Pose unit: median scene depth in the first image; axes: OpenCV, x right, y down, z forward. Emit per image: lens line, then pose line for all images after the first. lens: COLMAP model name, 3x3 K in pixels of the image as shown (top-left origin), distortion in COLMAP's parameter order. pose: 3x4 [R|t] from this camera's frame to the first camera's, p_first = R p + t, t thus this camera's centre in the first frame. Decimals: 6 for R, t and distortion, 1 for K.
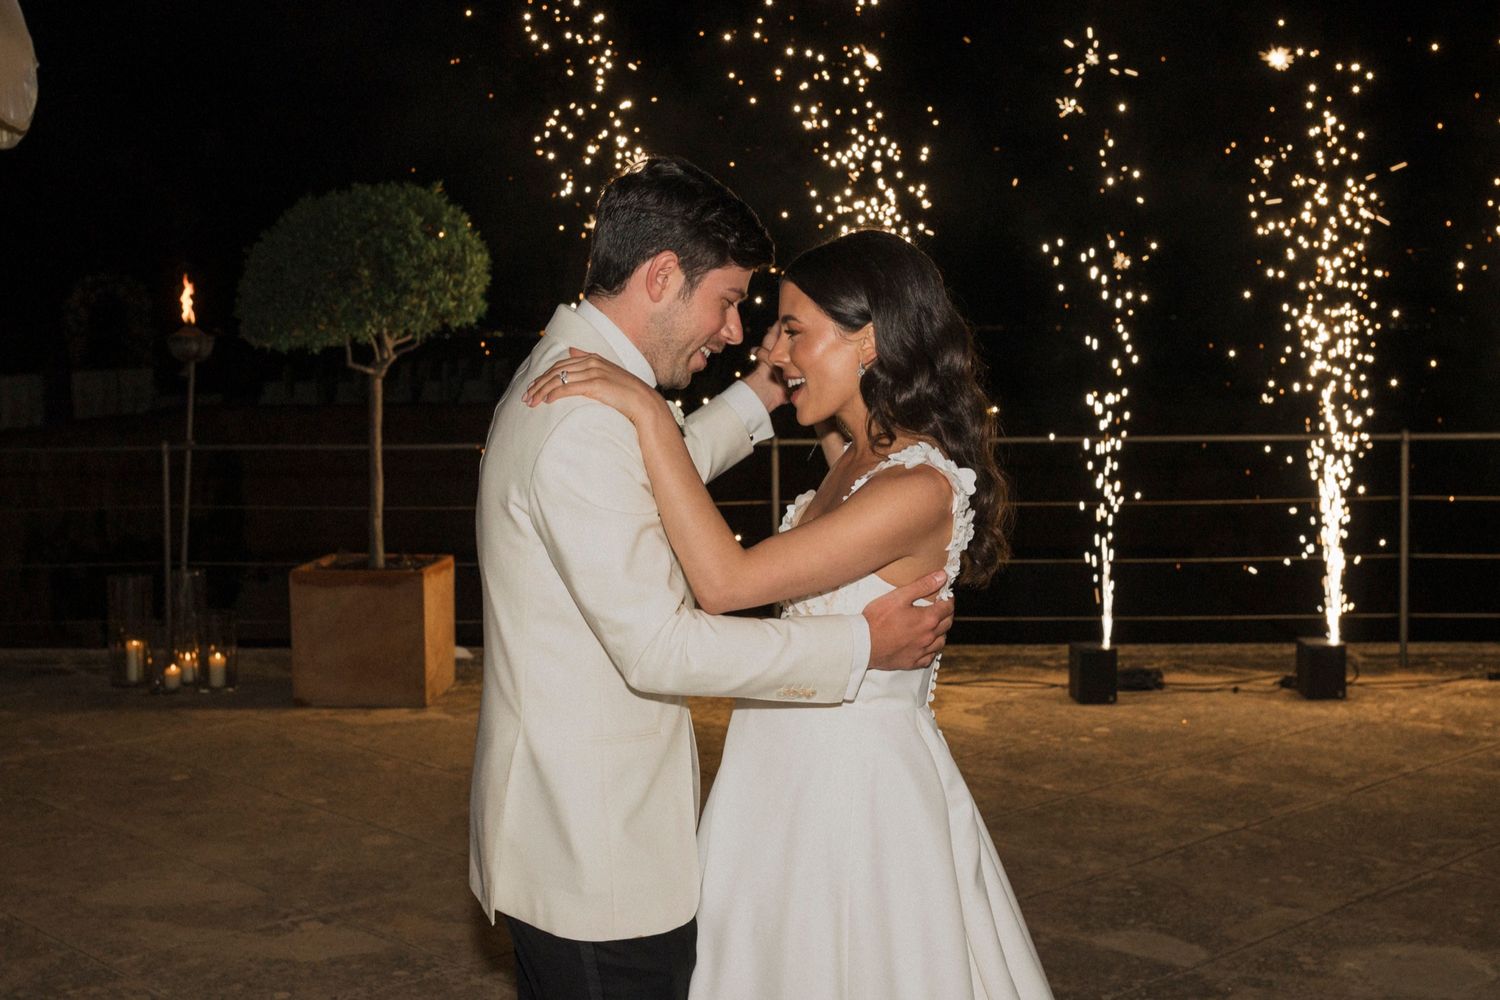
lens RADIAL K [[1538.5, 0, 747.3], [0, 1538.5, 498.7], [0, 0, 1]] dist [0.016856, 0.000000]
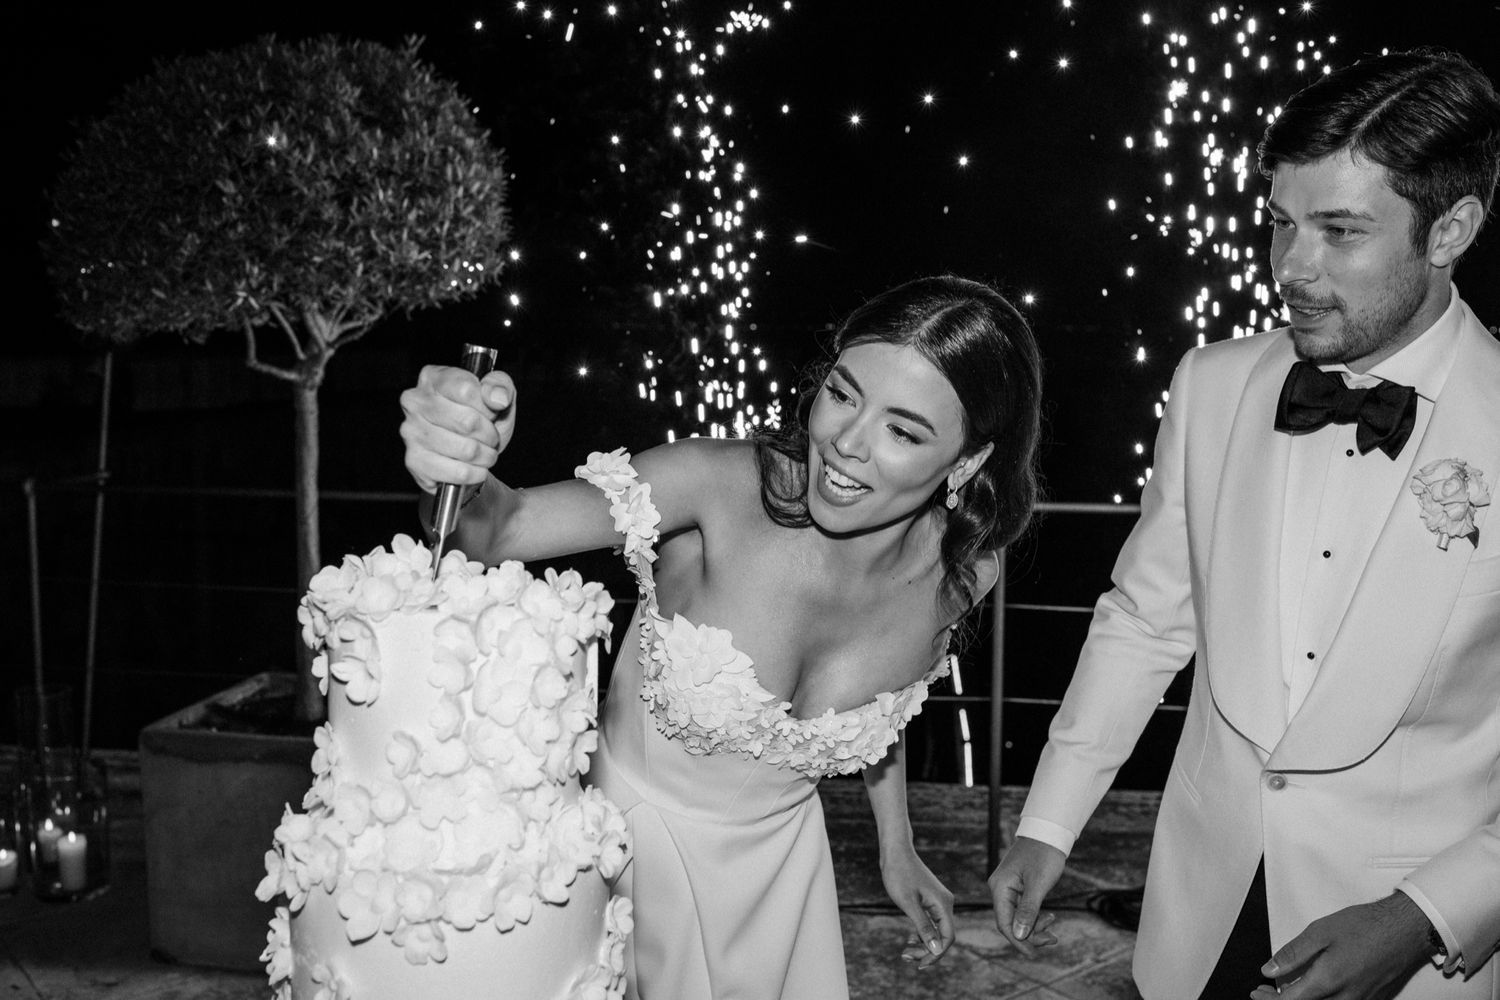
lens RADIAL K [[1538.5, 0, 753.8], [0, 1538.5, 499.5], [0, 0, 1]] dist [0.016856, 0.000000]
pose [[0.993337, 0.025509, -0.112391, -0.013298], [-0.024756, 0.999661, 0.008089, -0.048243], [0.112559, -0.005252, 0.993631, 0.478849]]
